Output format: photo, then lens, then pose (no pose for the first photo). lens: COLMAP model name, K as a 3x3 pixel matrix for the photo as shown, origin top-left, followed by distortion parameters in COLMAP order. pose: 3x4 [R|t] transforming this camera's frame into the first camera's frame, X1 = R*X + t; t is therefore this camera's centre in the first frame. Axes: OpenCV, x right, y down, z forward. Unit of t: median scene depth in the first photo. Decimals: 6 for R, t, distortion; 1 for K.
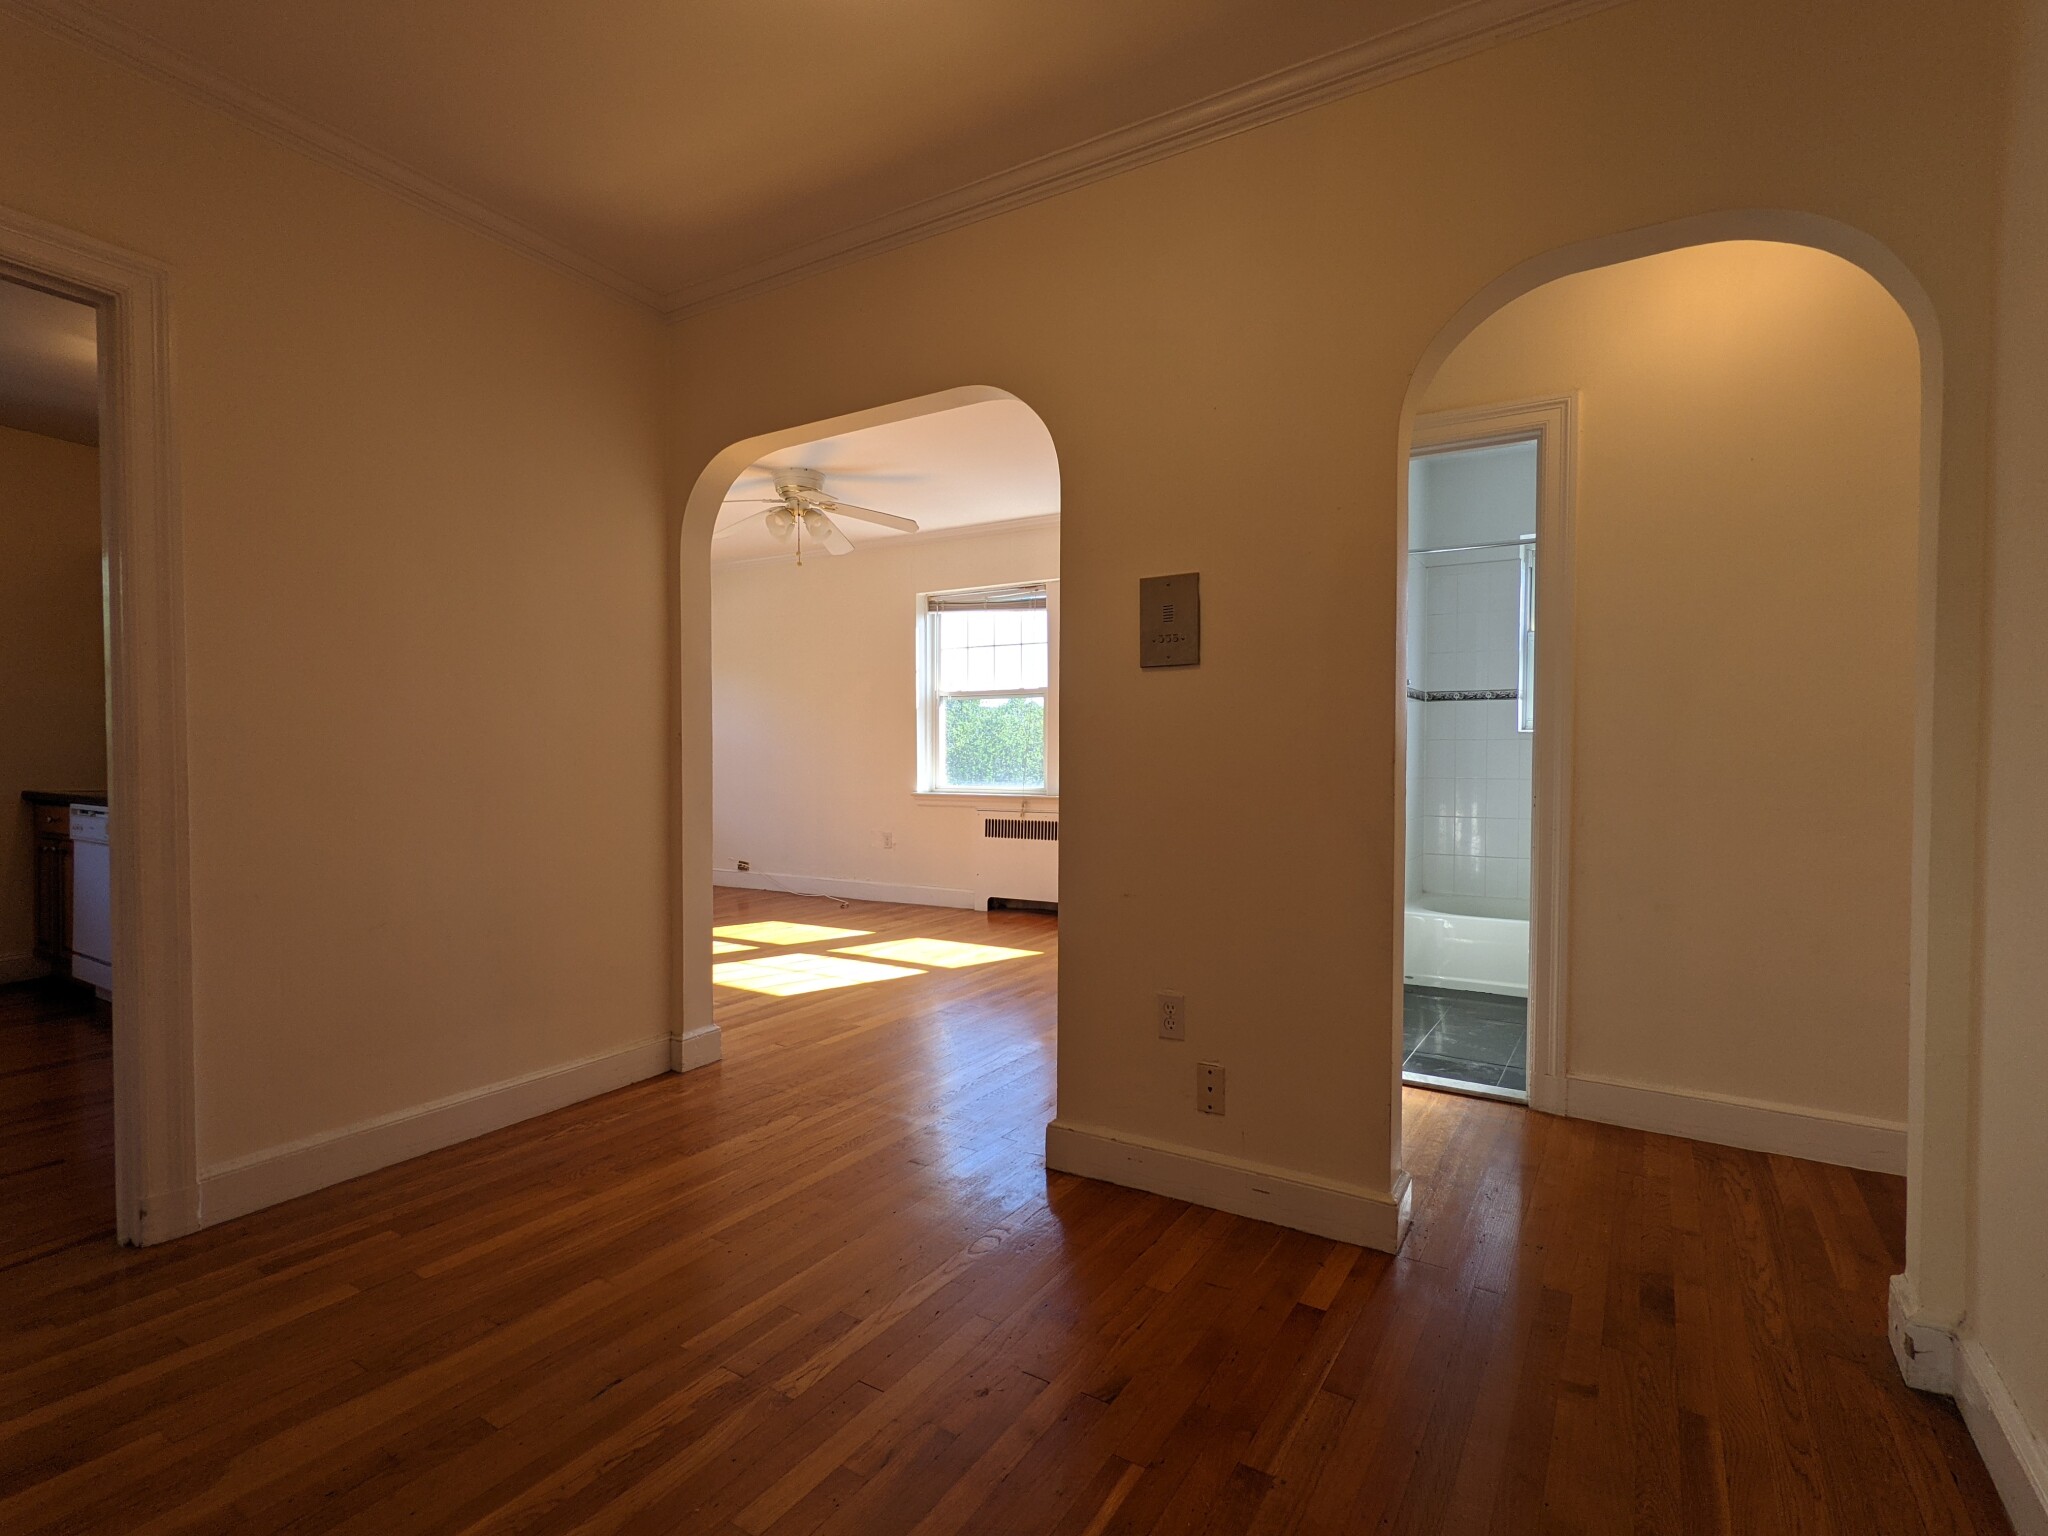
lens RADIAL K [[983.3, 0, 1020.9], [0, 983.3, 753.8], [0, 0, 1]] dist [-0.003191, 0.002950]
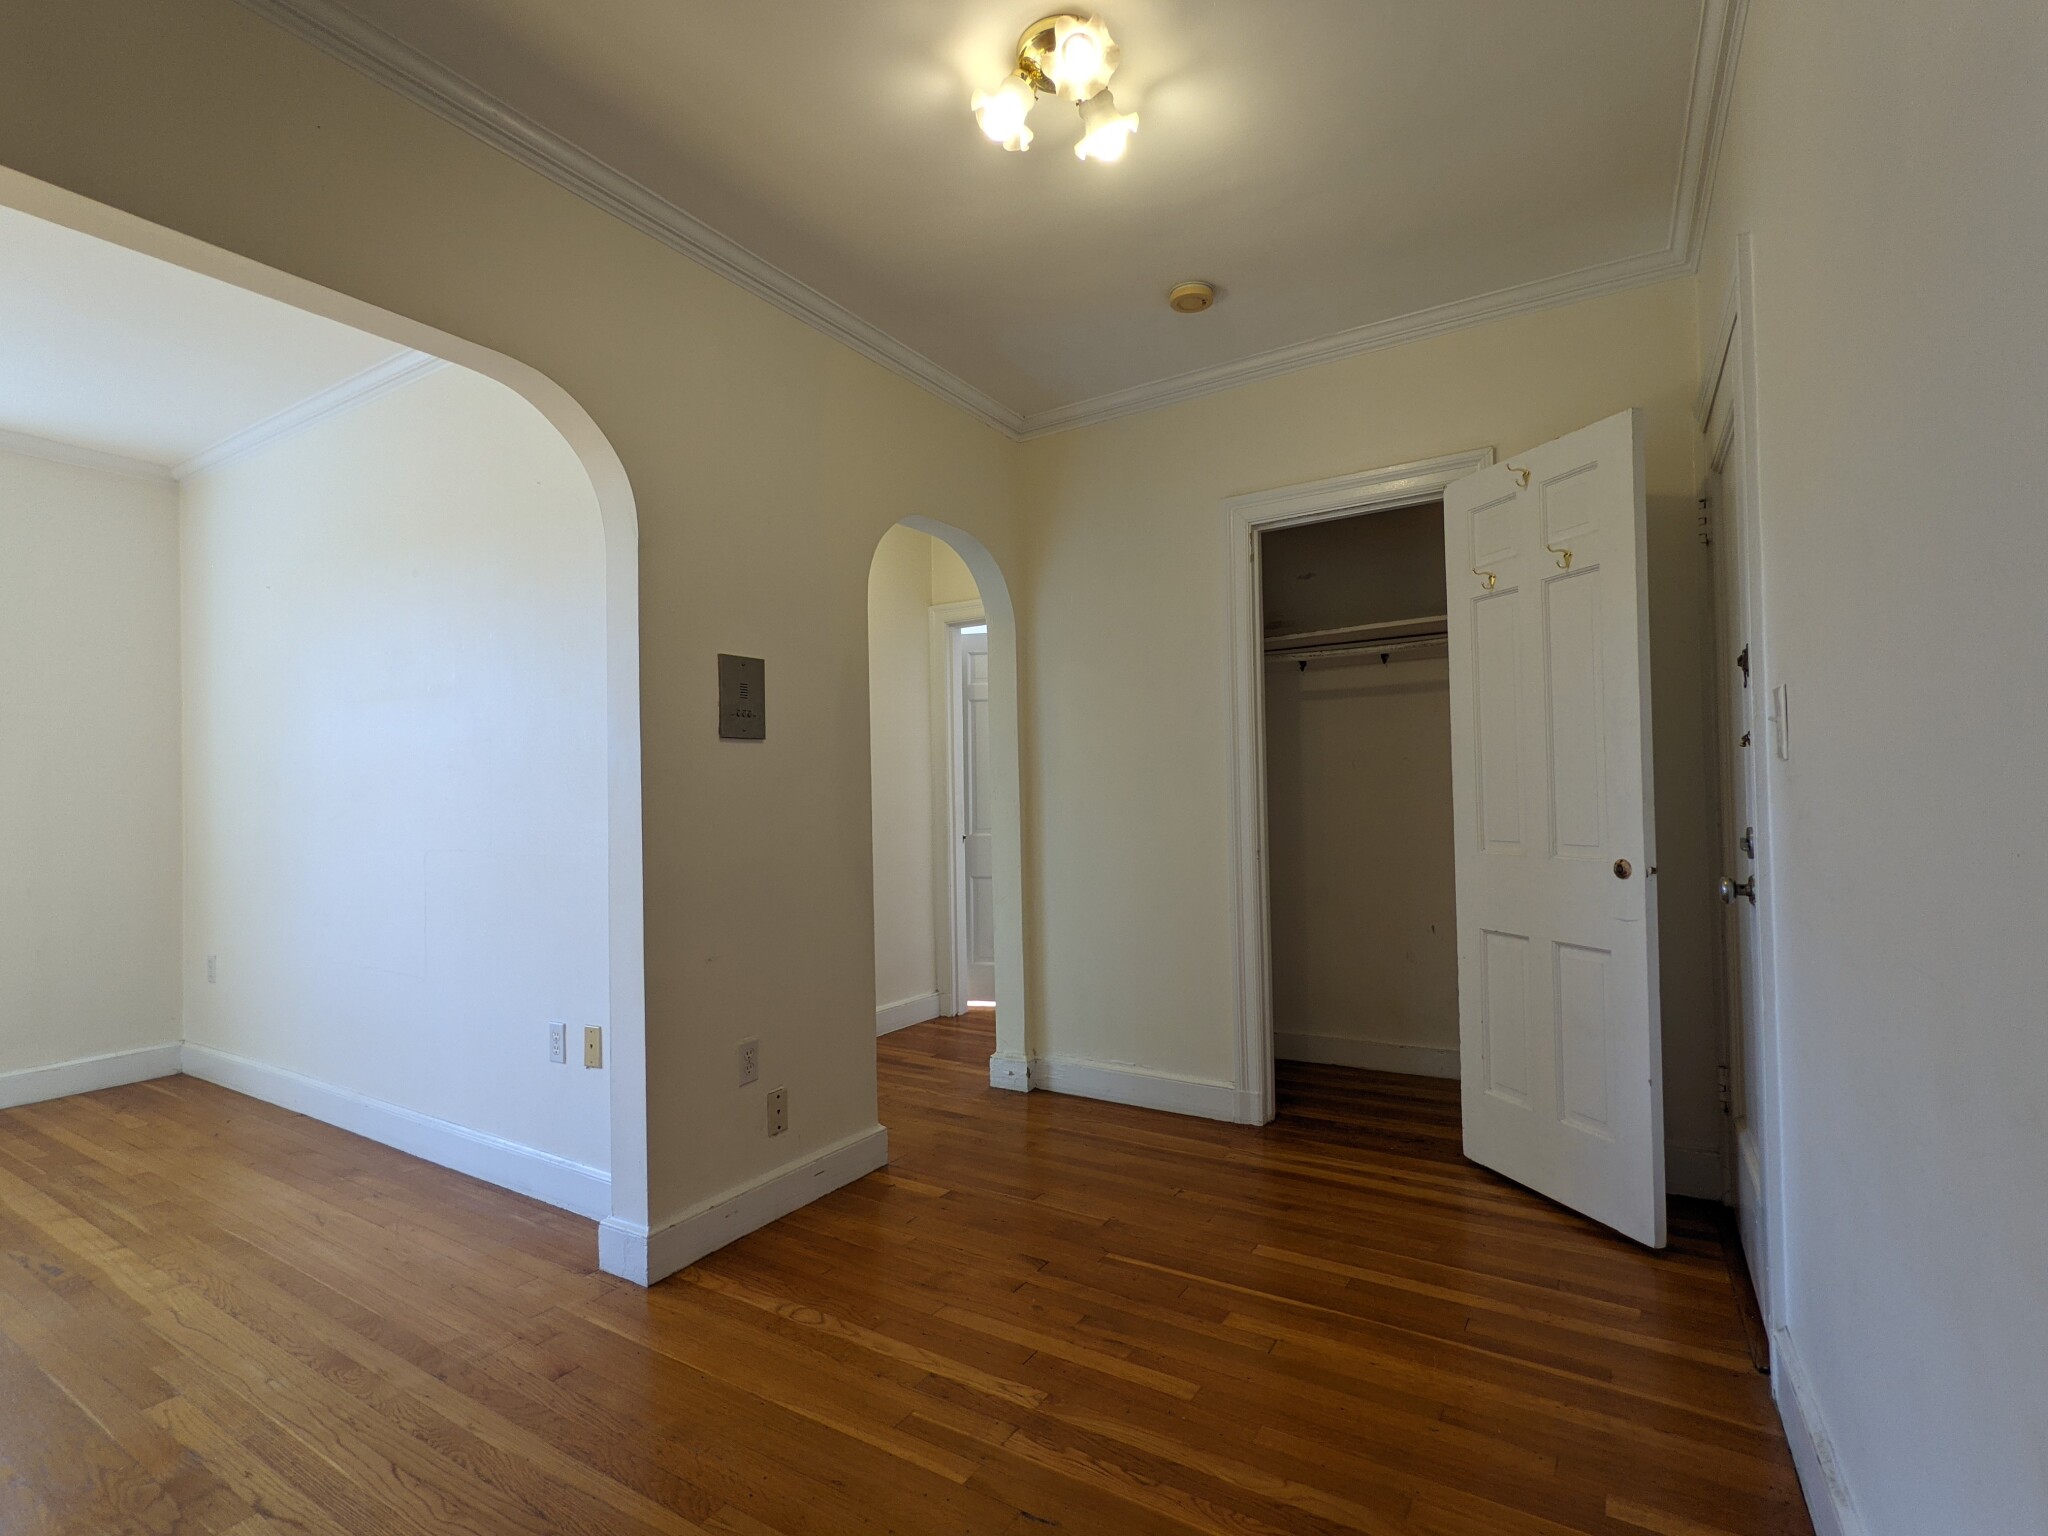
lens RADIAL K [[983.3, 0, 1021.6], [0, 983.3, 765.8], [0, 0, 1]] dist [-0.003191, 0.002950]
pose [[0.006098, 0.031530, 0.999484, -0.949148], [0.023908, 0.999212, -0.031667, -0.016853], [-0.999696, 0.024089, 0.005340, 0.694889]]
